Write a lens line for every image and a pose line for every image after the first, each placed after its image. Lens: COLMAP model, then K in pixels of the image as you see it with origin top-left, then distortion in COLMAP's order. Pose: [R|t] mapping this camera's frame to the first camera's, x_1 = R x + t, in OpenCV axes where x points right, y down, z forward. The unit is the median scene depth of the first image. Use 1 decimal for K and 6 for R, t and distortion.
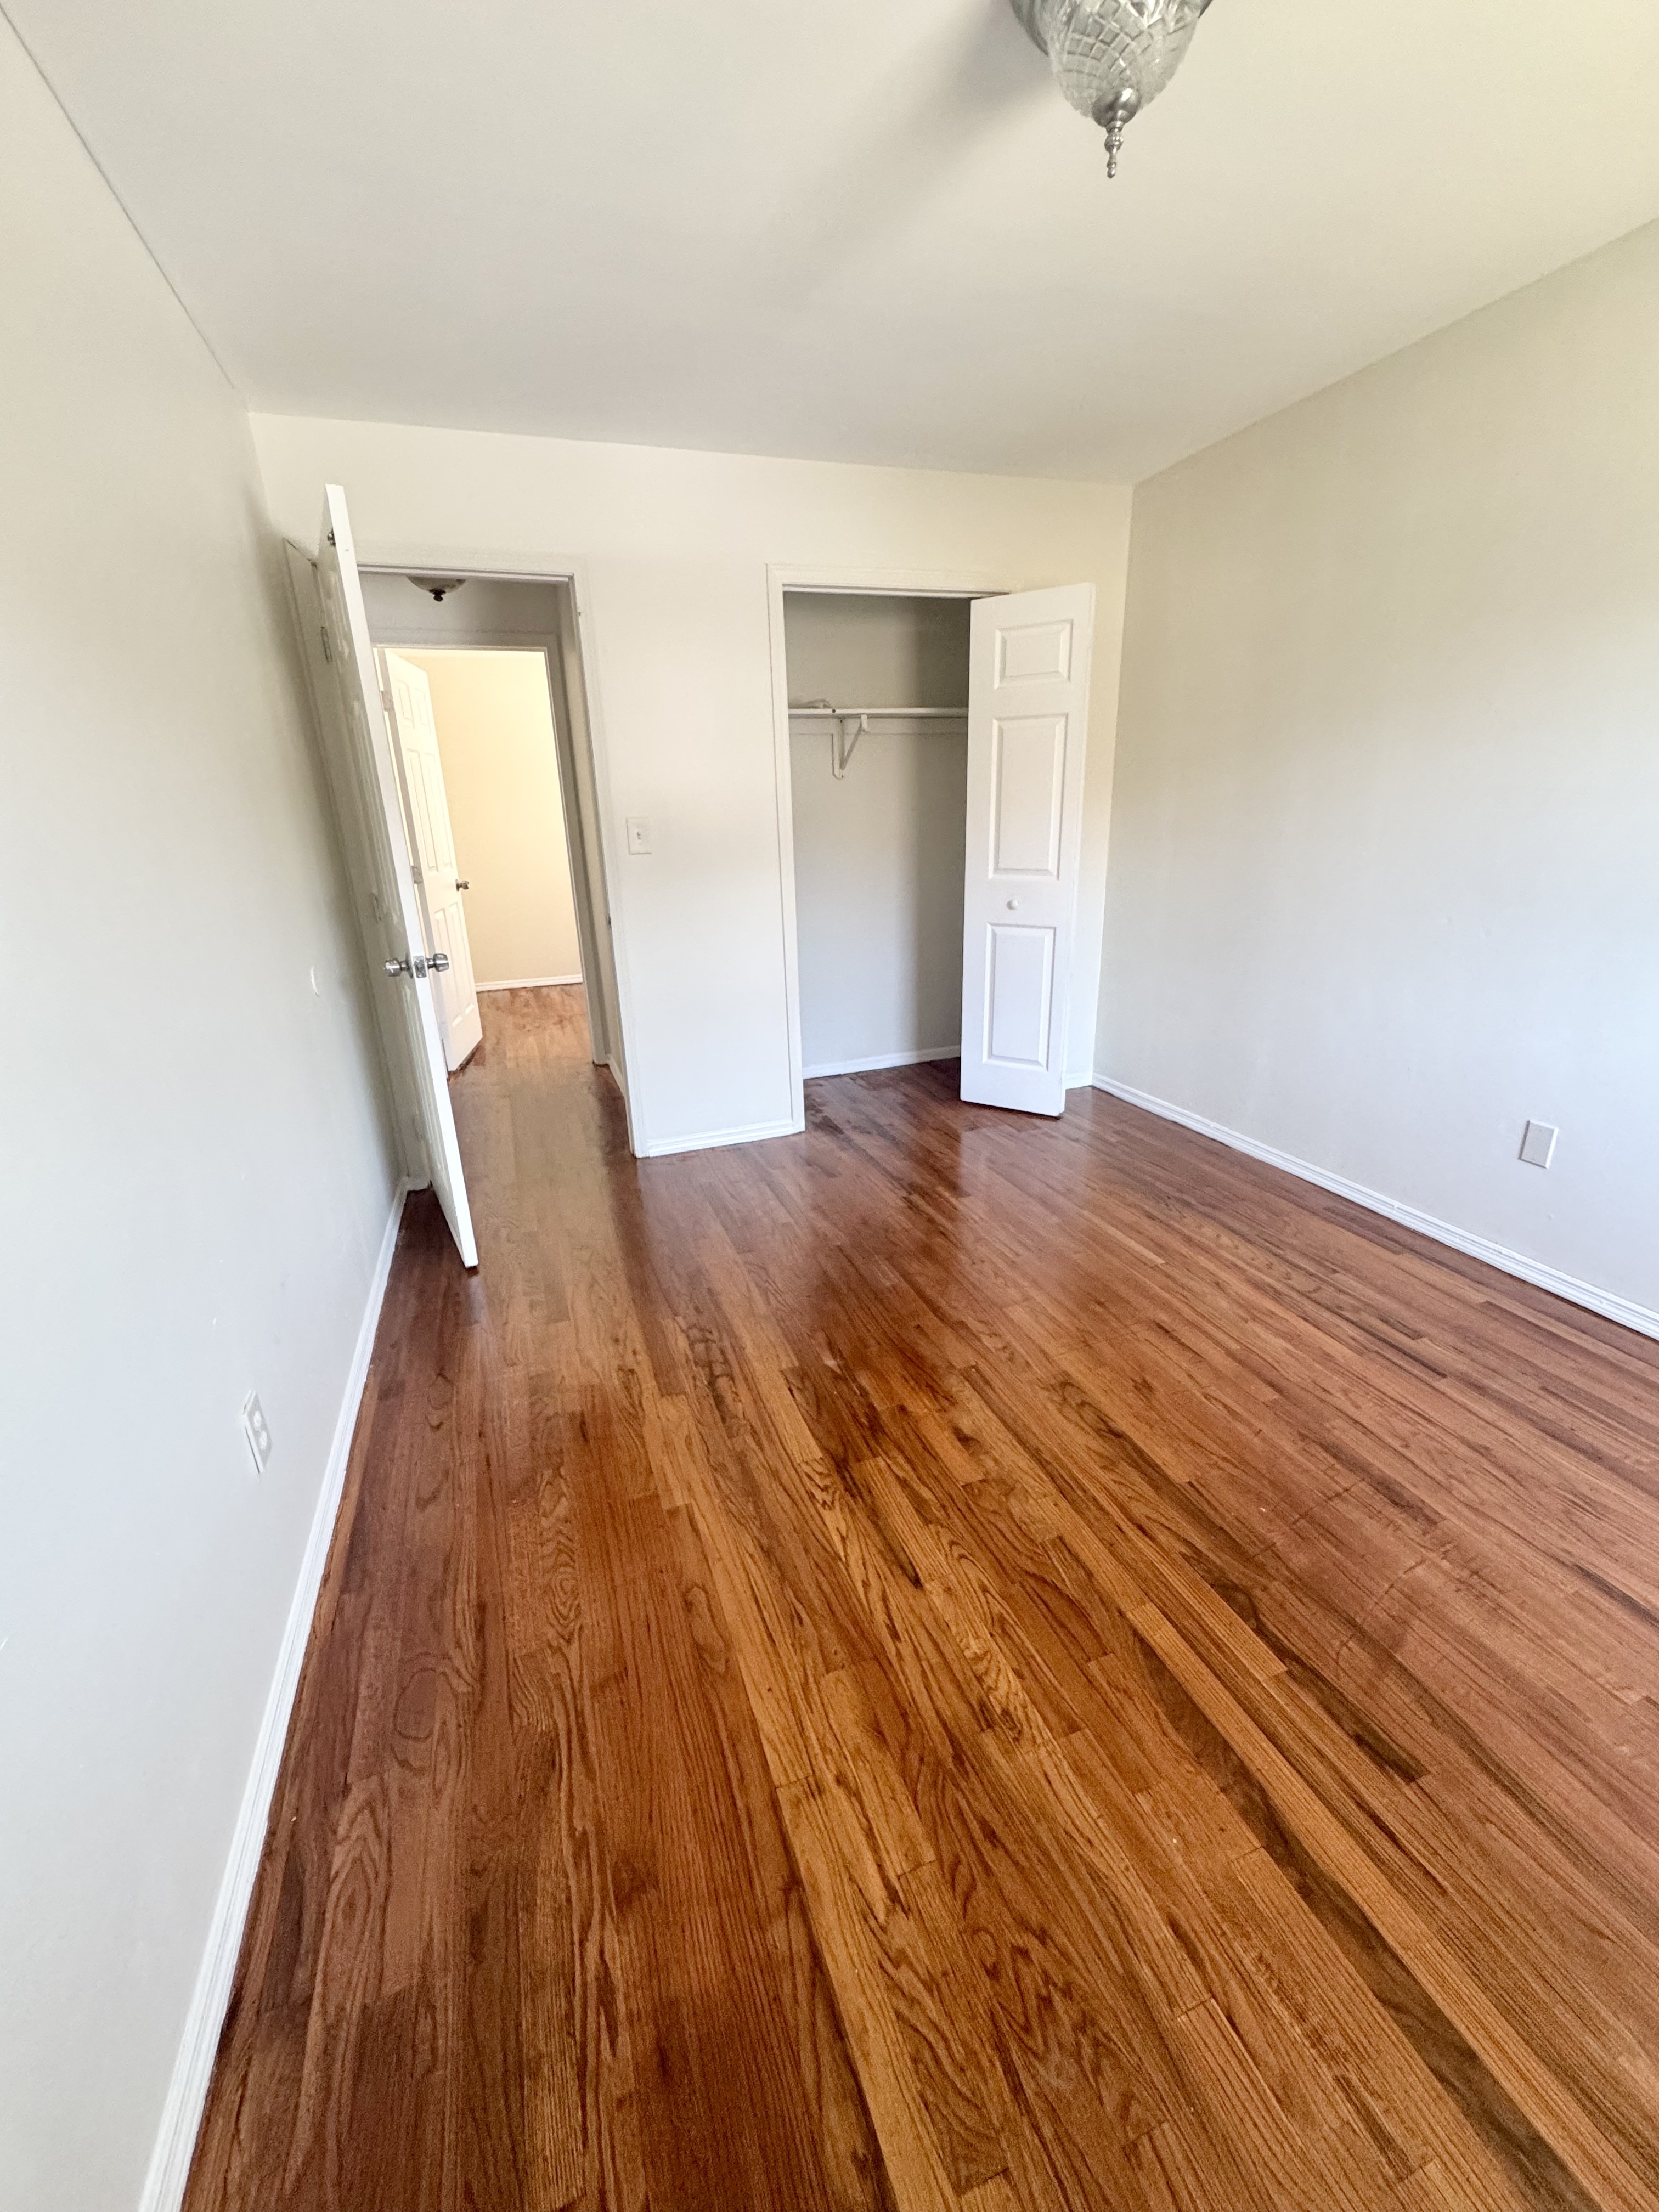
lens RADIAL K [[876.8, 0, 829.5], [0, 876.8, 1106.0], [0, 0, 1]] dist [-0.001471, 0.000631]
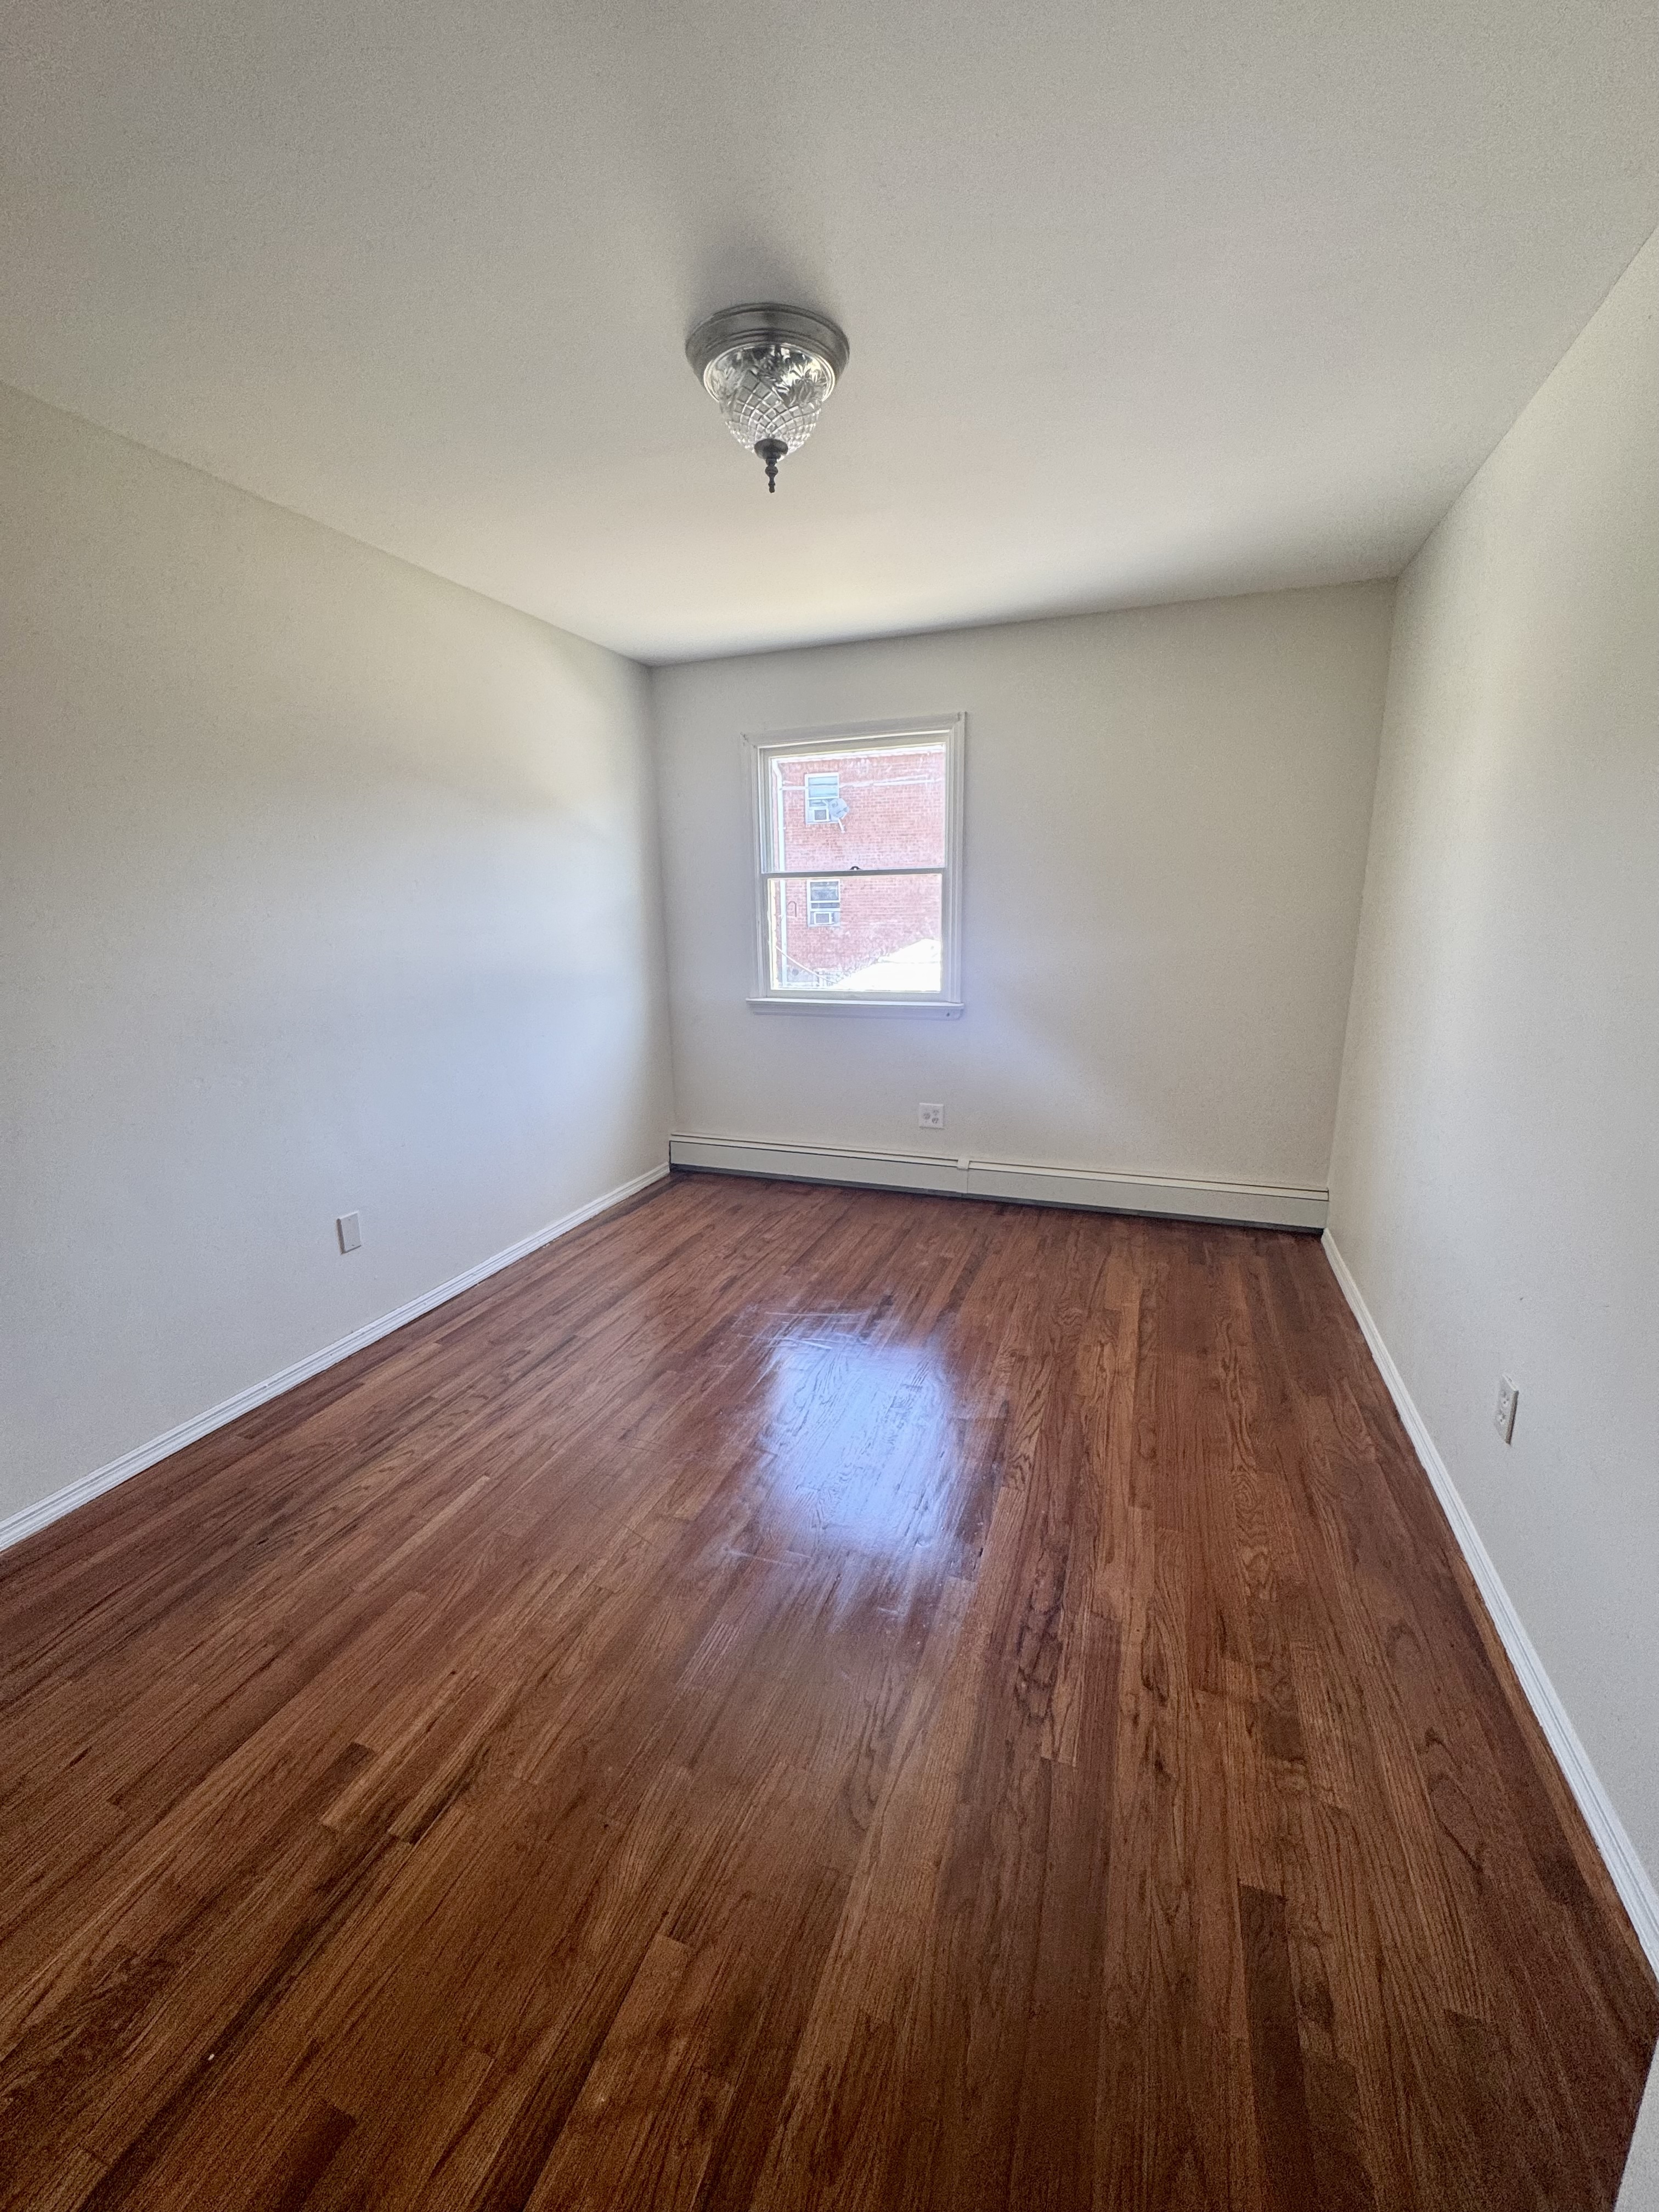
lens RADIAL K [[876.8, 0, 829.5], [0, 876.8, 1106.0], [0, 0, 1]] dist [-0.001471, 0.000631]
pose [[-0.760841, -0.104699, 0.640436, -0.475426], [0.249975, 0.863456, 0.438129, -0.531813], [-0.598860, 0.493440, -0.630781, 1.493008]]
